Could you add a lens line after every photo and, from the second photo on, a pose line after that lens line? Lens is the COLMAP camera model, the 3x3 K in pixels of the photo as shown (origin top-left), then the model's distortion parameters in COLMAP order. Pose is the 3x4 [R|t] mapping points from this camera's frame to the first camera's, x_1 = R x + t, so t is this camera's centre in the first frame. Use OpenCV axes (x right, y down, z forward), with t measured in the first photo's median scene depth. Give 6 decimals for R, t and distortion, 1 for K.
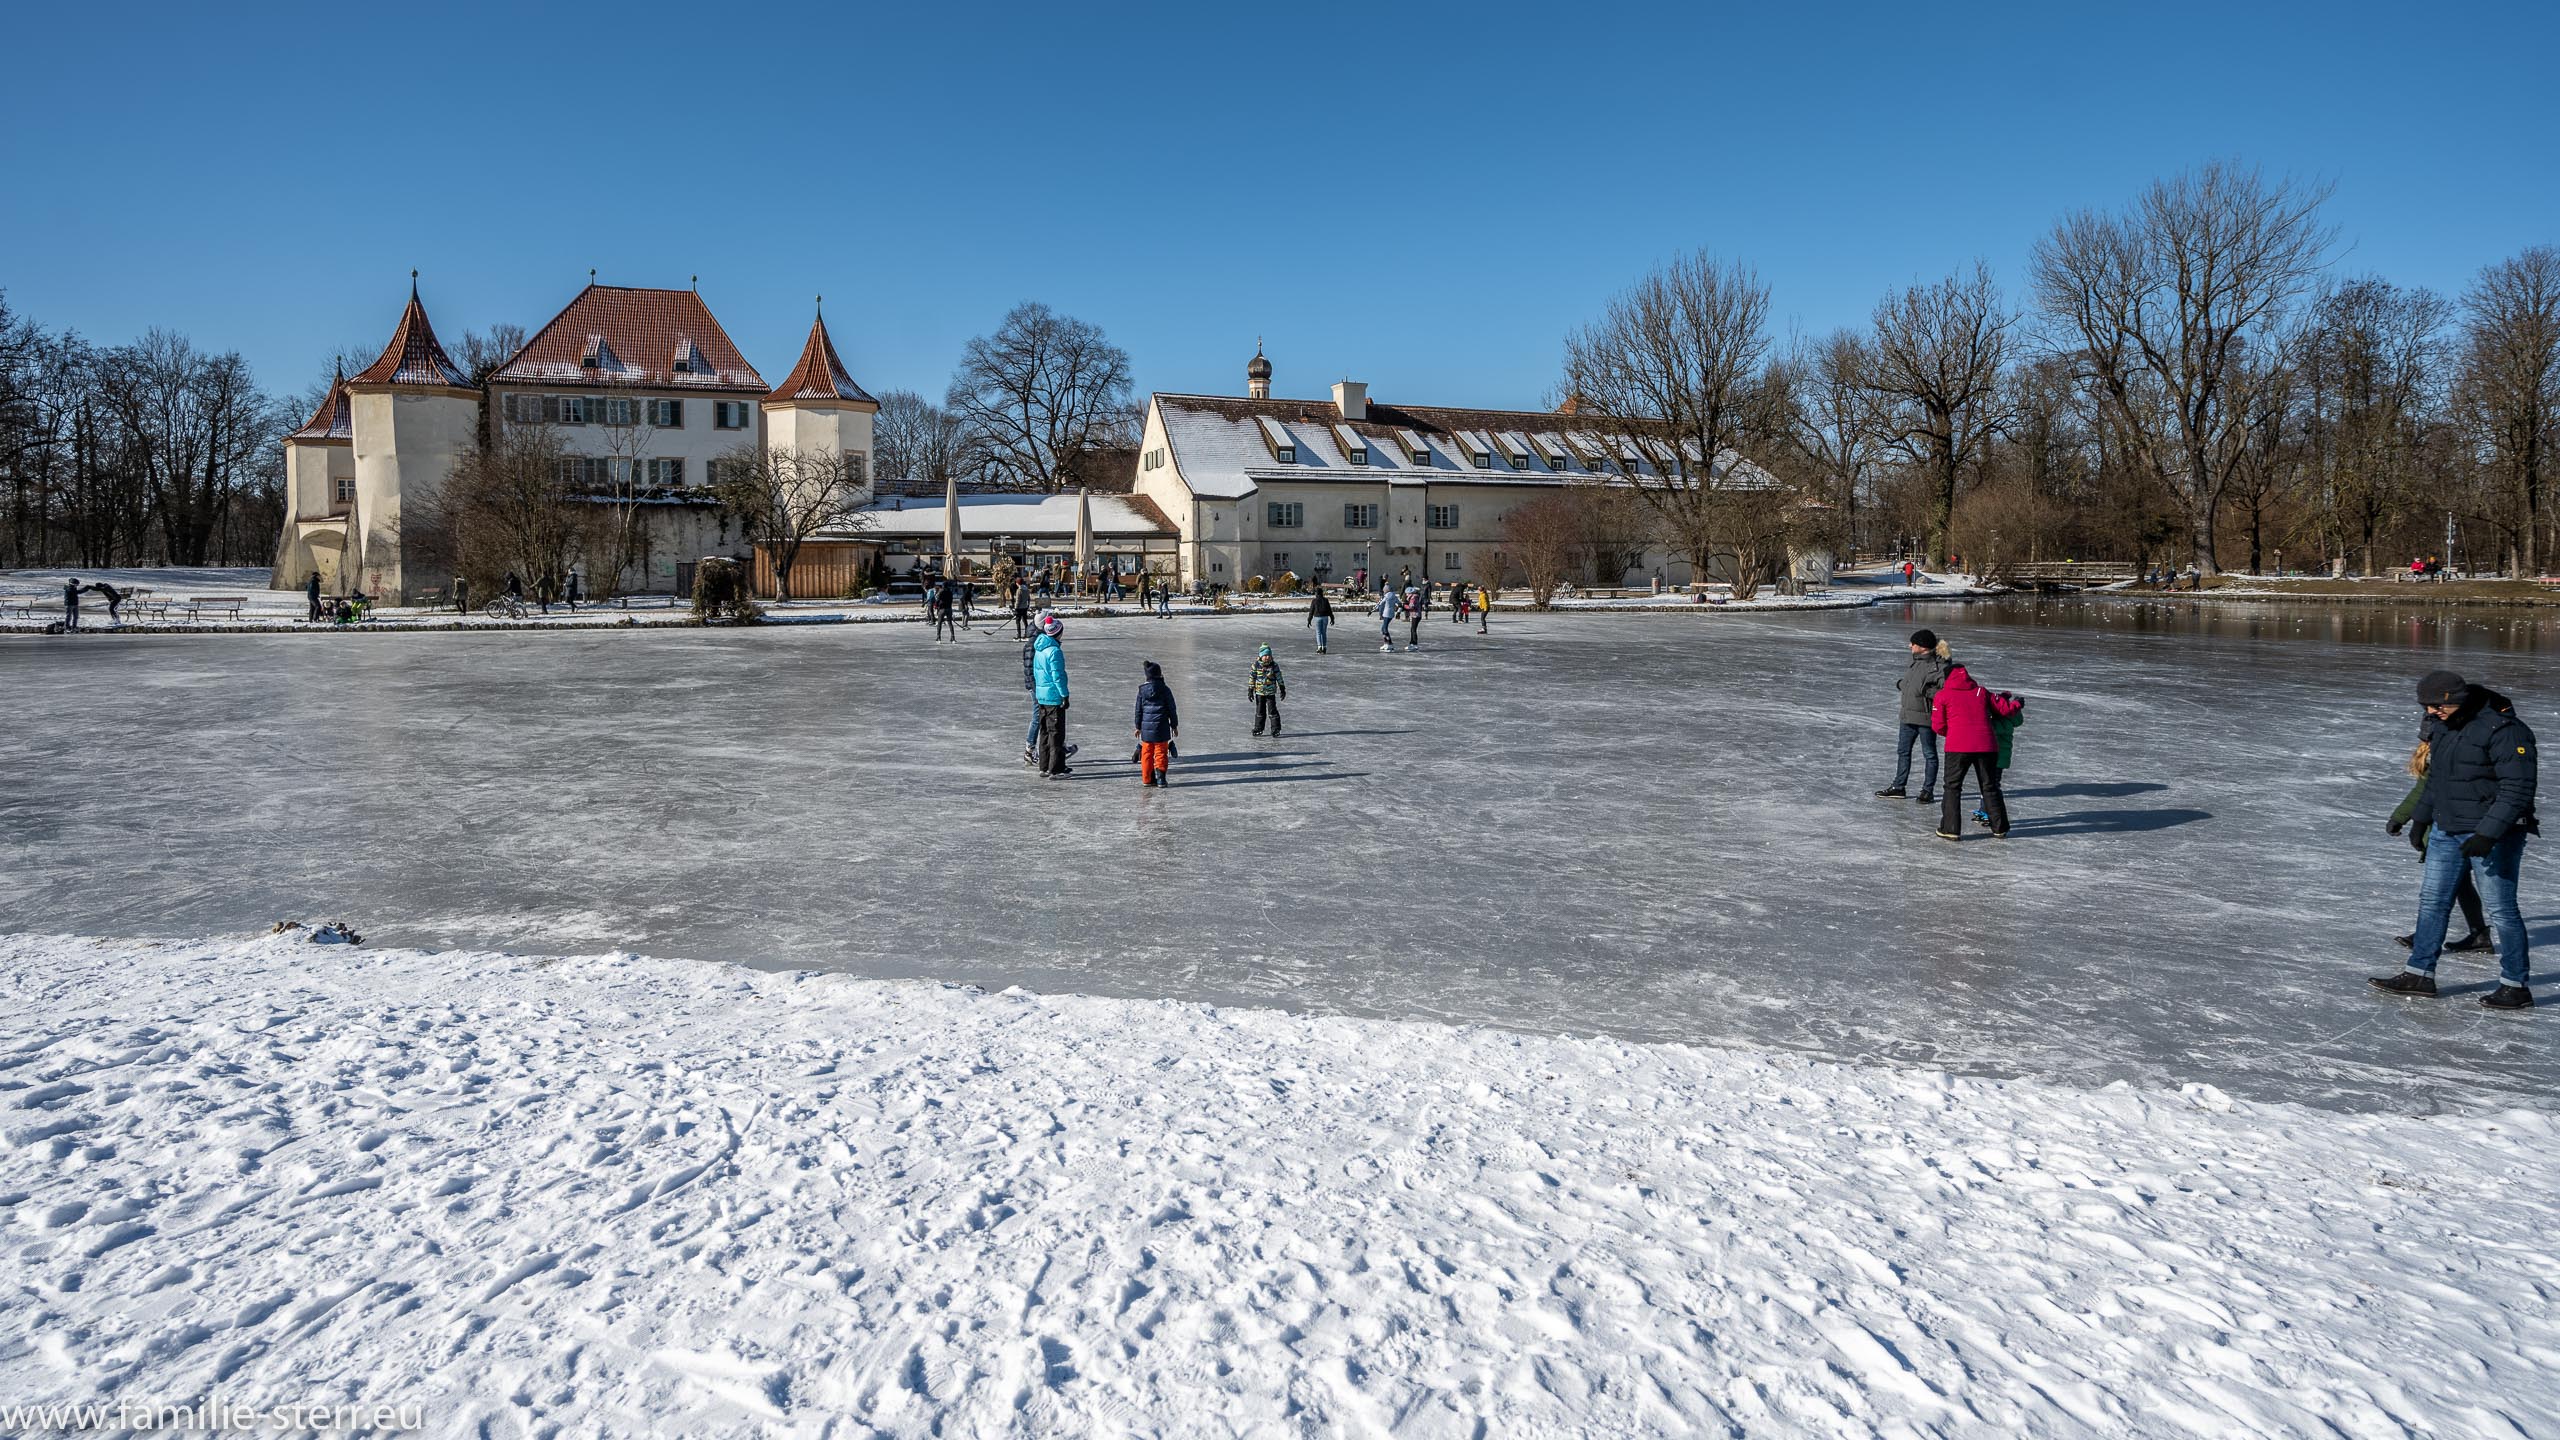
lens RADIAL K [[1264.8, 0, 1290.1], [0, 1264.8, 618.8], [0, 0, 1]] dist [0.006368, -0.001087]
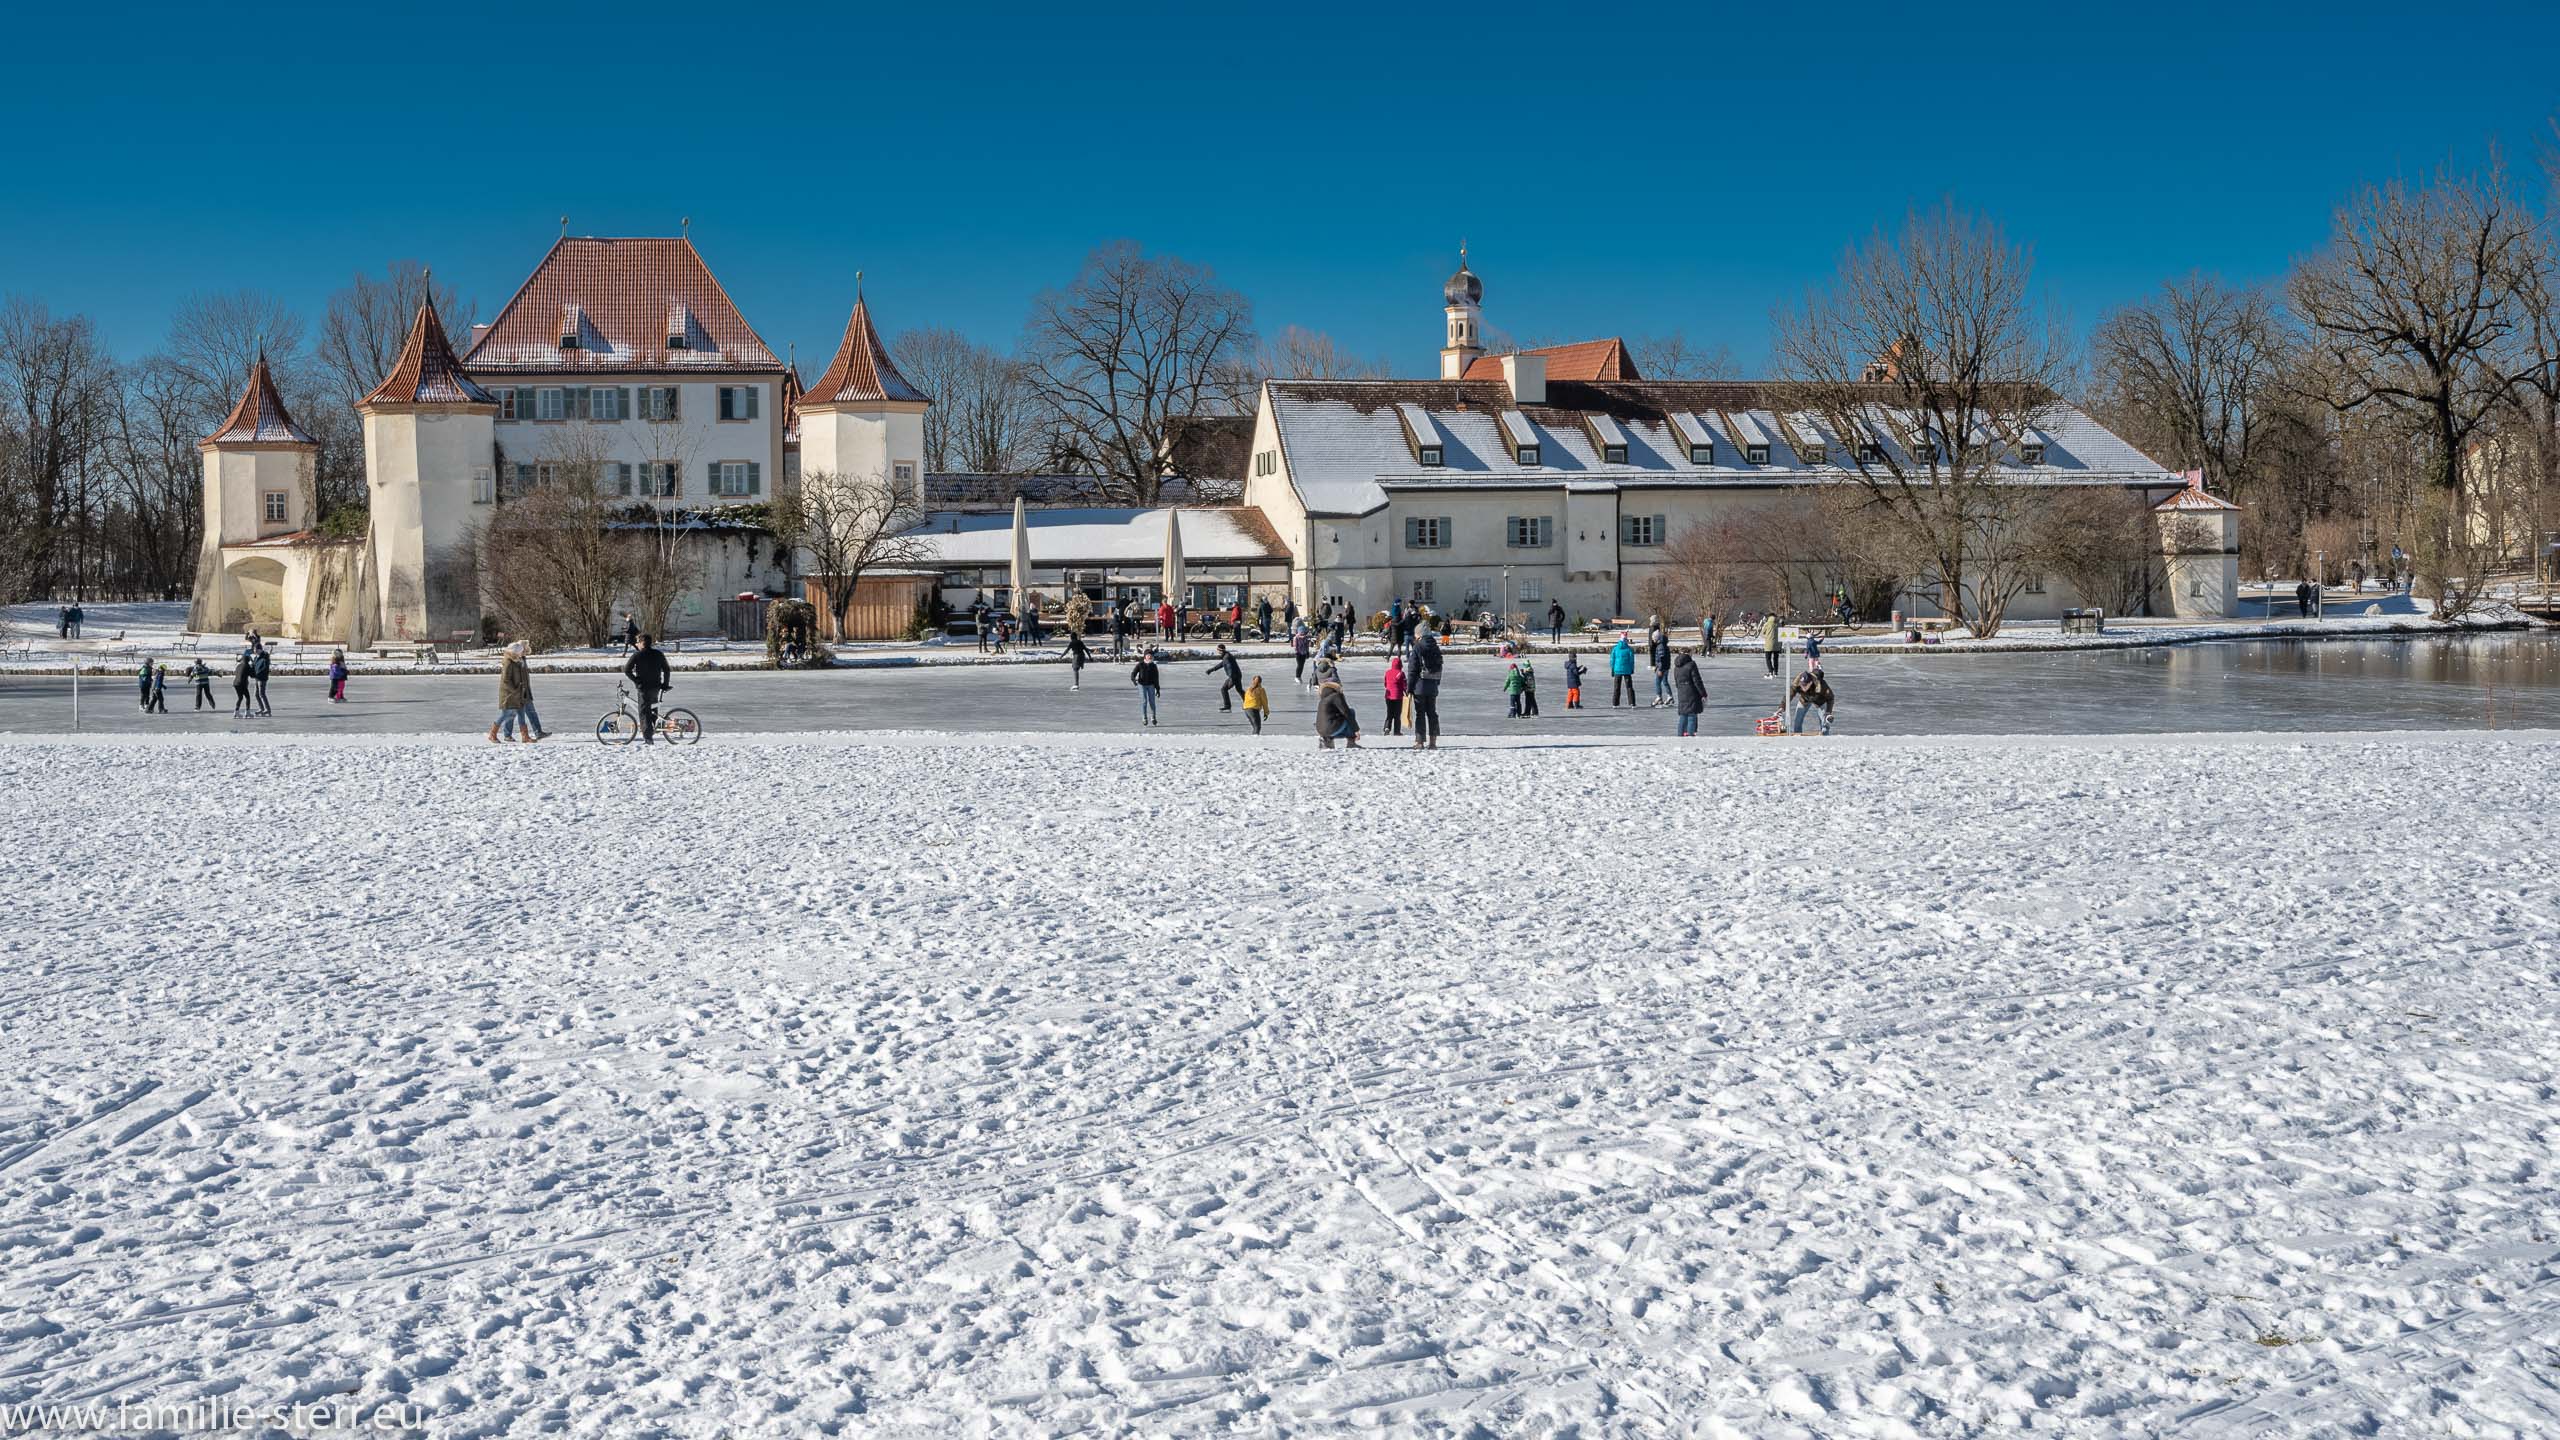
lens RADIAL K [[2445.5, 0, 1187.8], [0, 2445.5, 692.7], [0, 0, 1]] dist [-0.003974, 0.000000]
pose [[0.983595, 0.000848, -0.180391, 0.118361], [0.000161, 0.999984, 0.005576, 0.008594], [0.180393, -0.005514, 0.983579, -0.504410]]
